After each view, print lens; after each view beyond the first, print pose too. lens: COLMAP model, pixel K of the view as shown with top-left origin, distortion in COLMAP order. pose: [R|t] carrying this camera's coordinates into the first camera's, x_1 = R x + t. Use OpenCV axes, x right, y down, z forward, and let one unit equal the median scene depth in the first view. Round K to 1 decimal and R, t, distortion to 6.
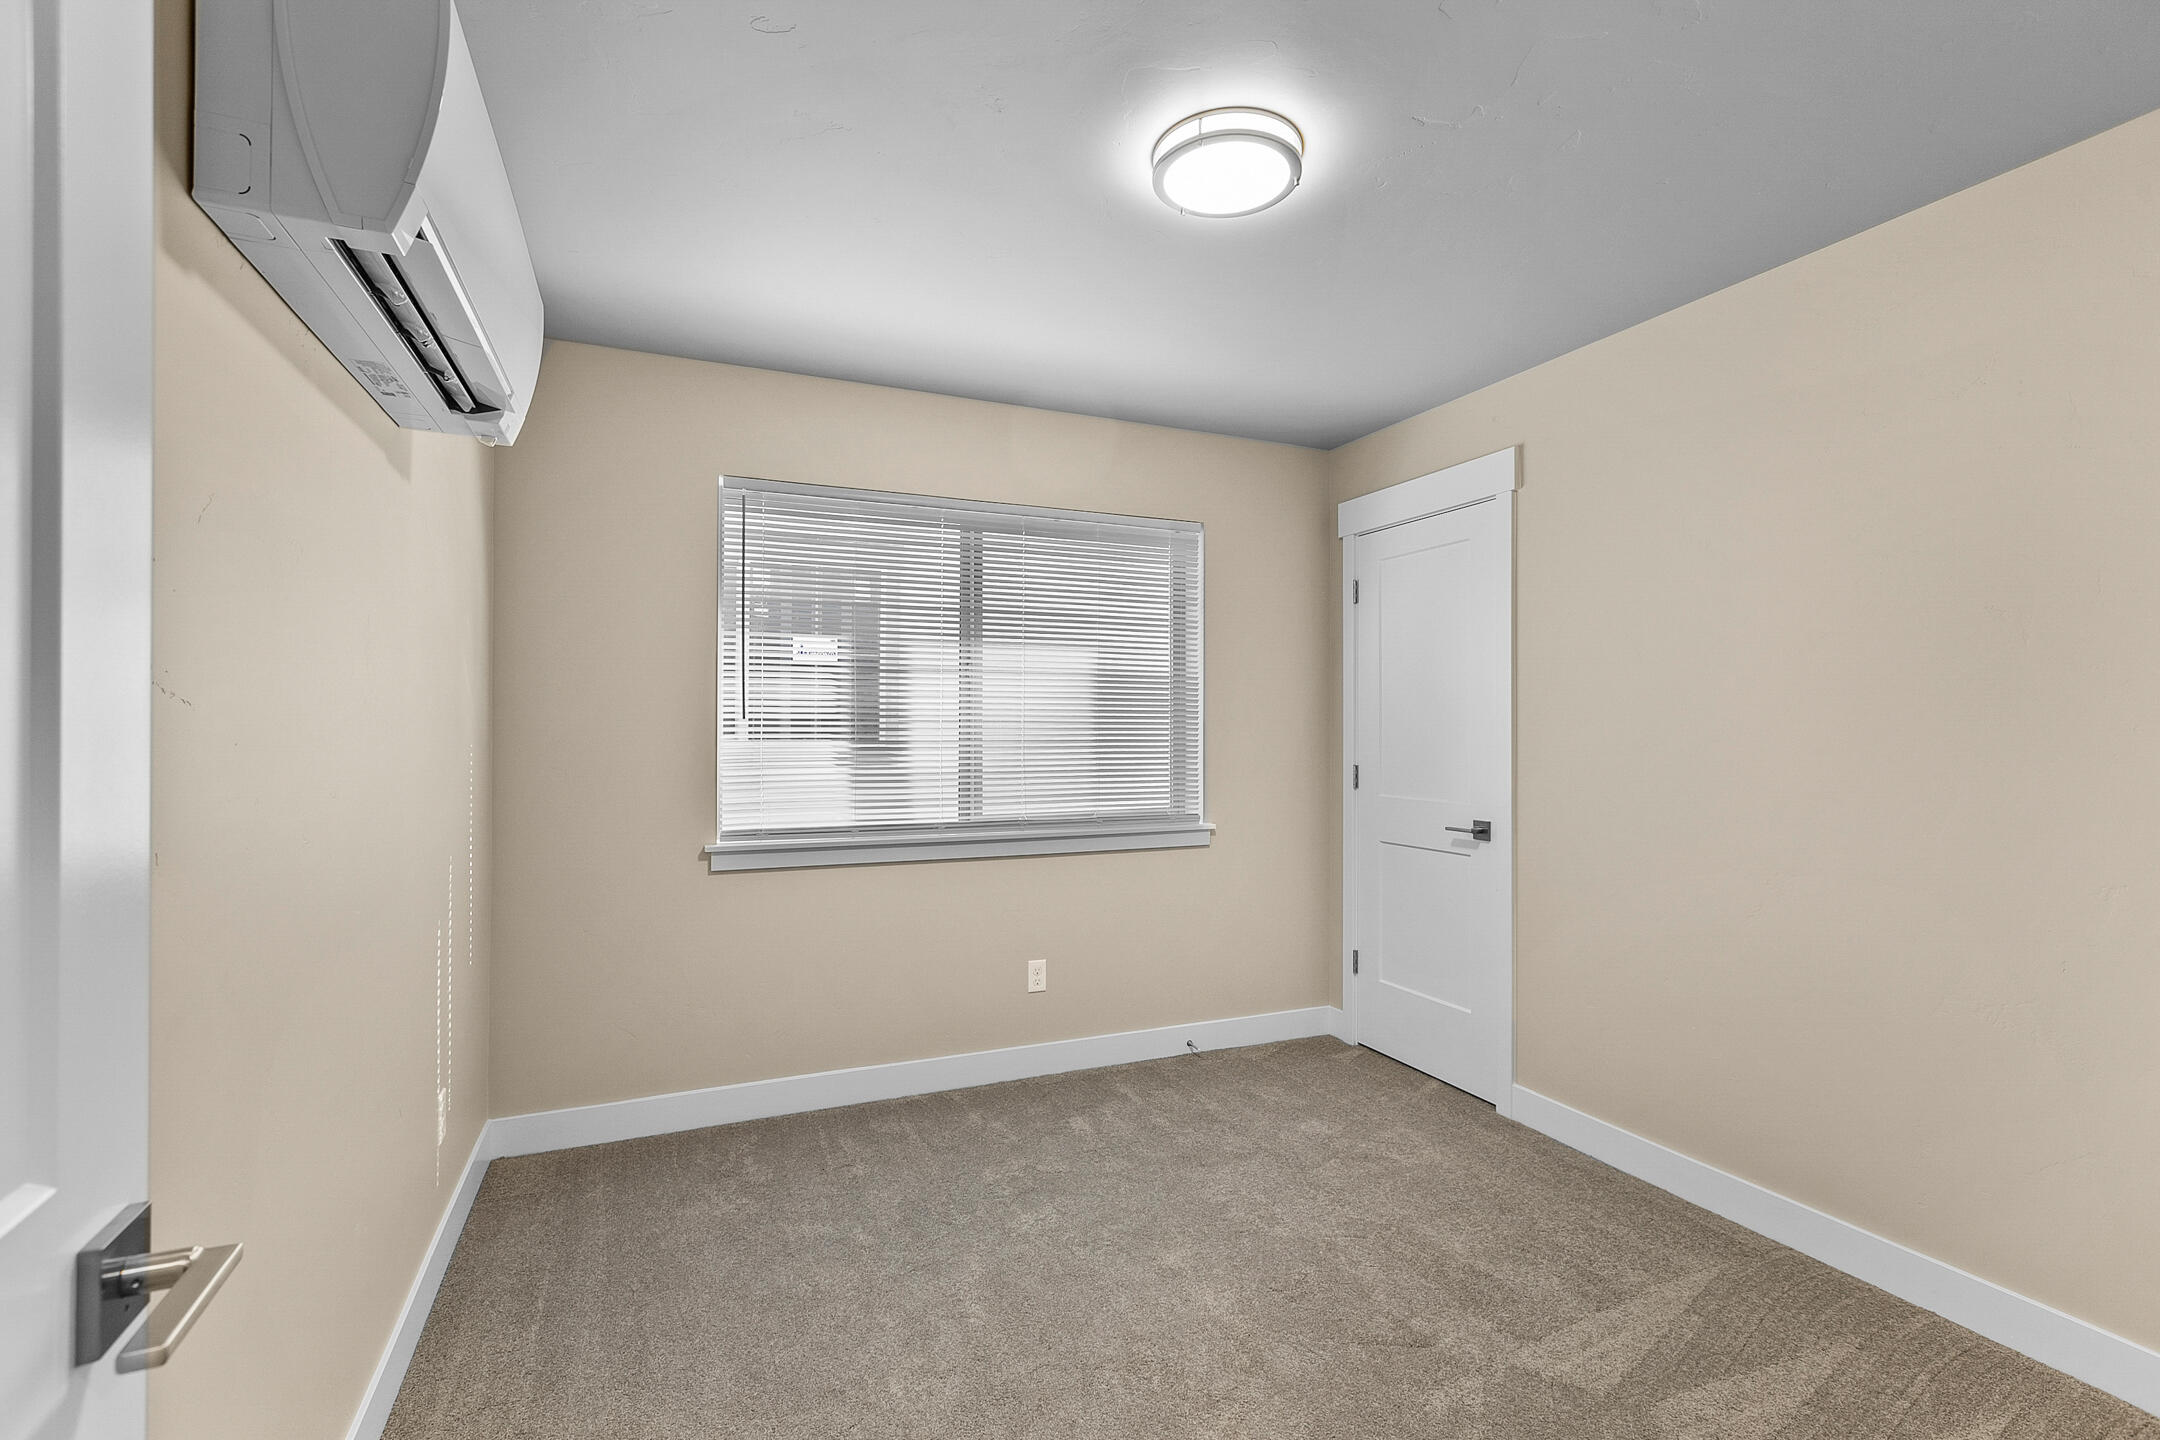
lens RADIAL K [[957.5, 0, 1079.8], [0, 957.5, 724.8], [0, 0, 1]] dist [0.002474, -0.001117]
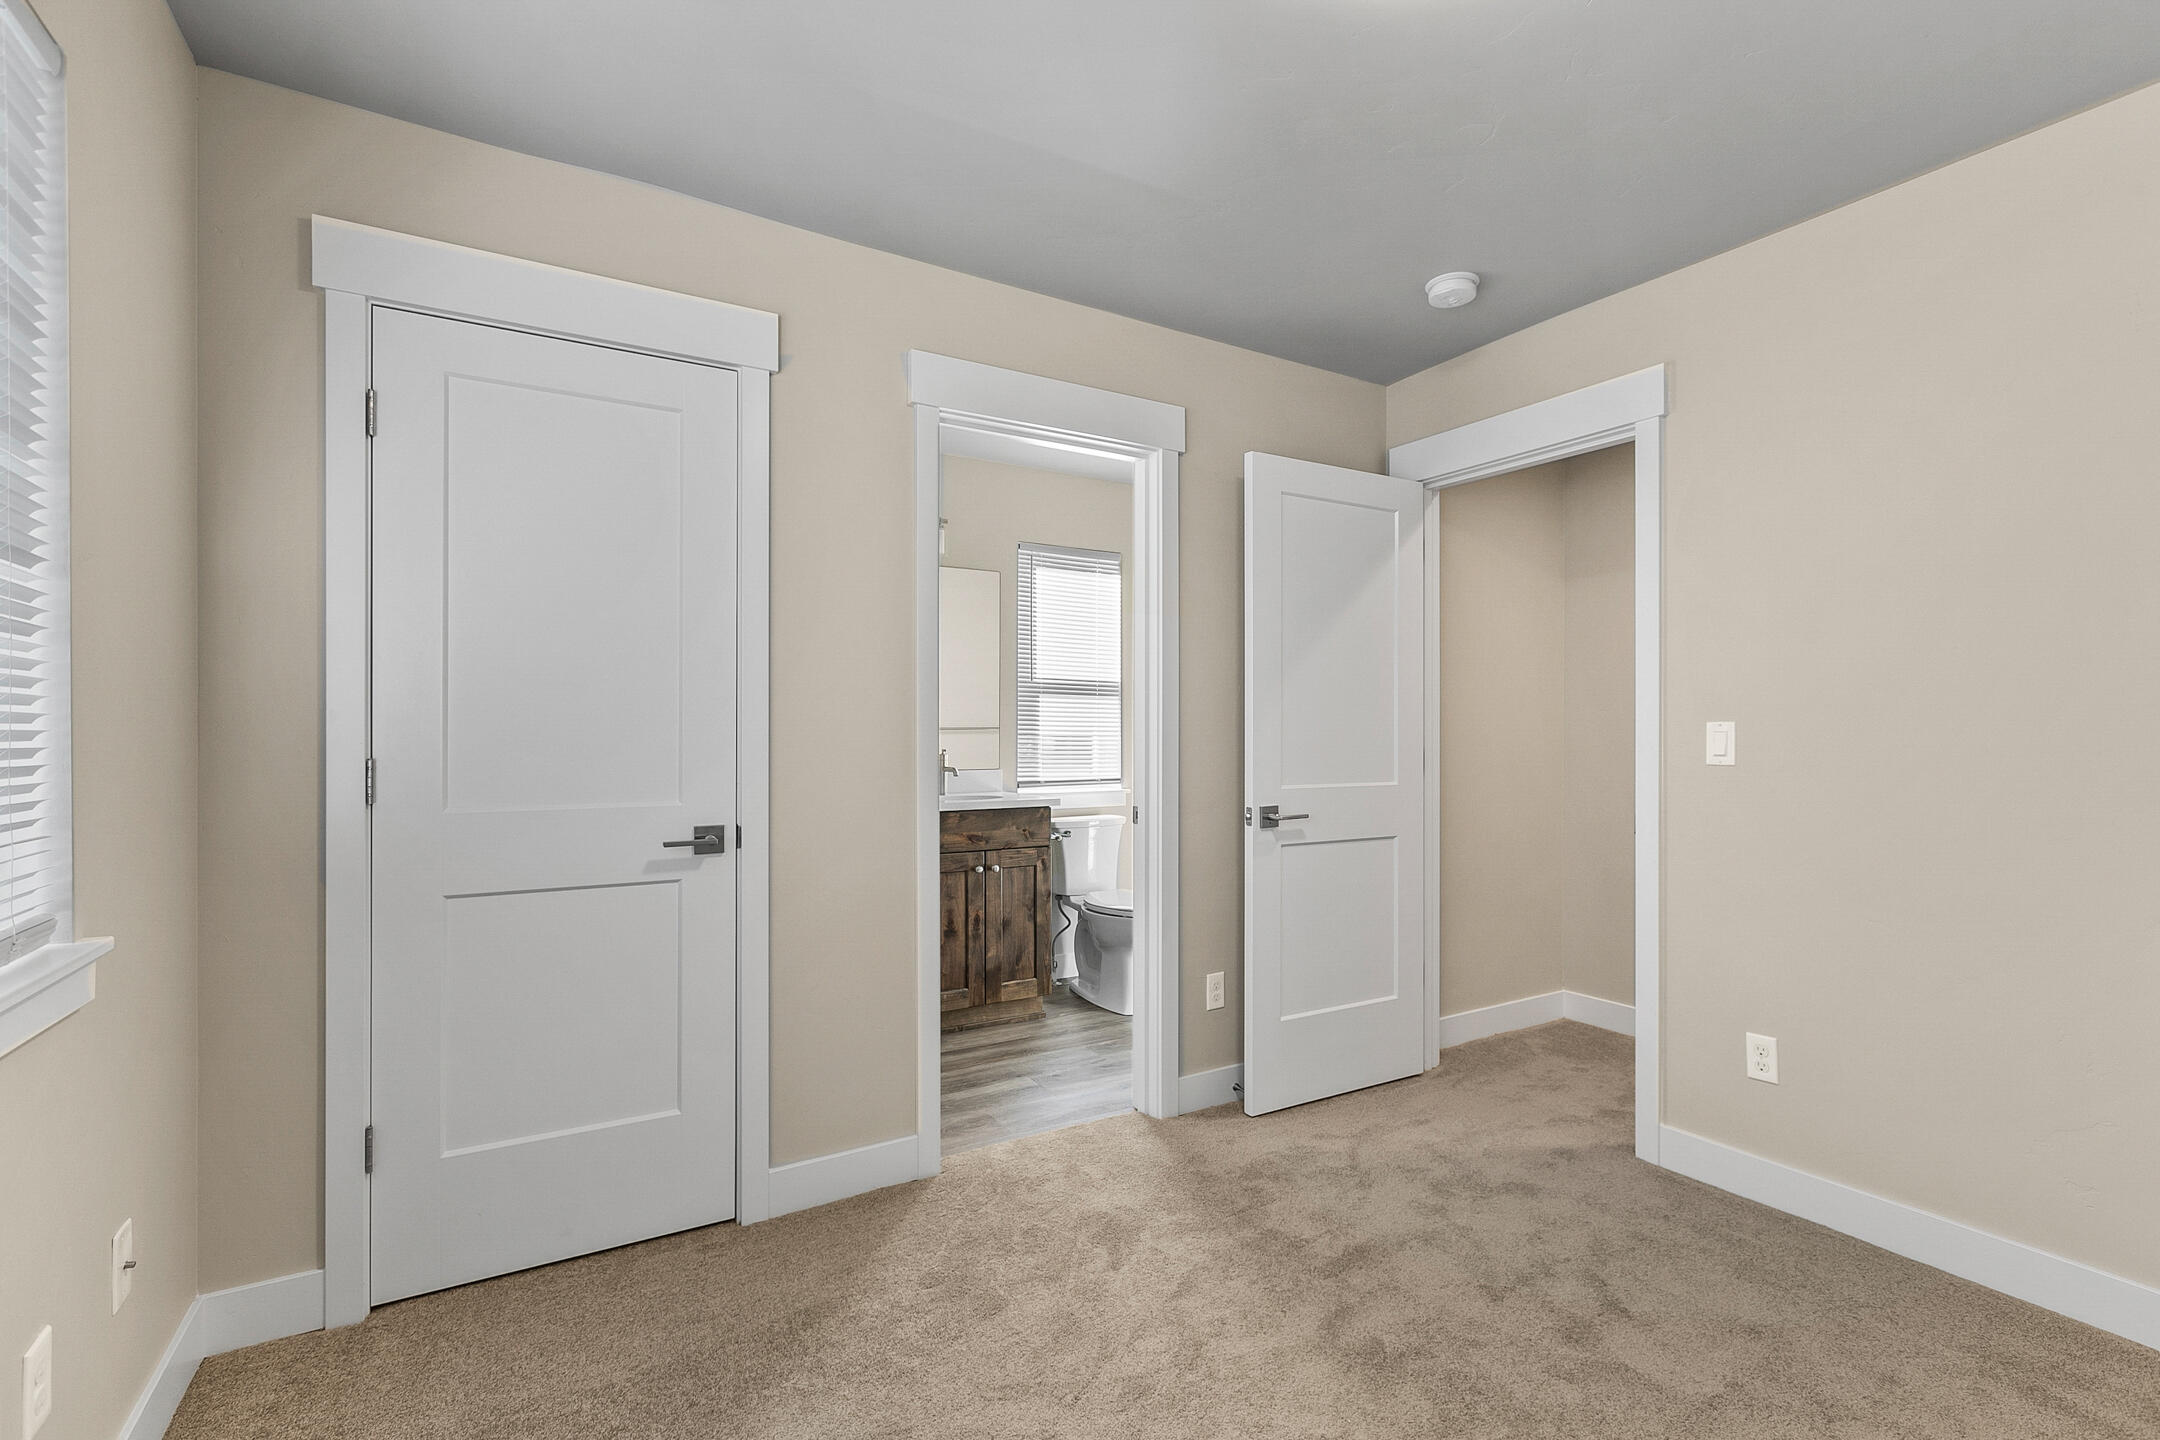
lens RADIAL K [[957.5, 0, 1079.8], [0, 957.5, 724.8], [0, 0, 1]] dist [0.002474, -0.001117]
pose [[-0.125925, 0.000727, 0.992039, -0.300173], [-0.003388, 0.999994, -0.001163, 0.026360], [-0.992034, -0.003507, -0.125922, 0.815148]]
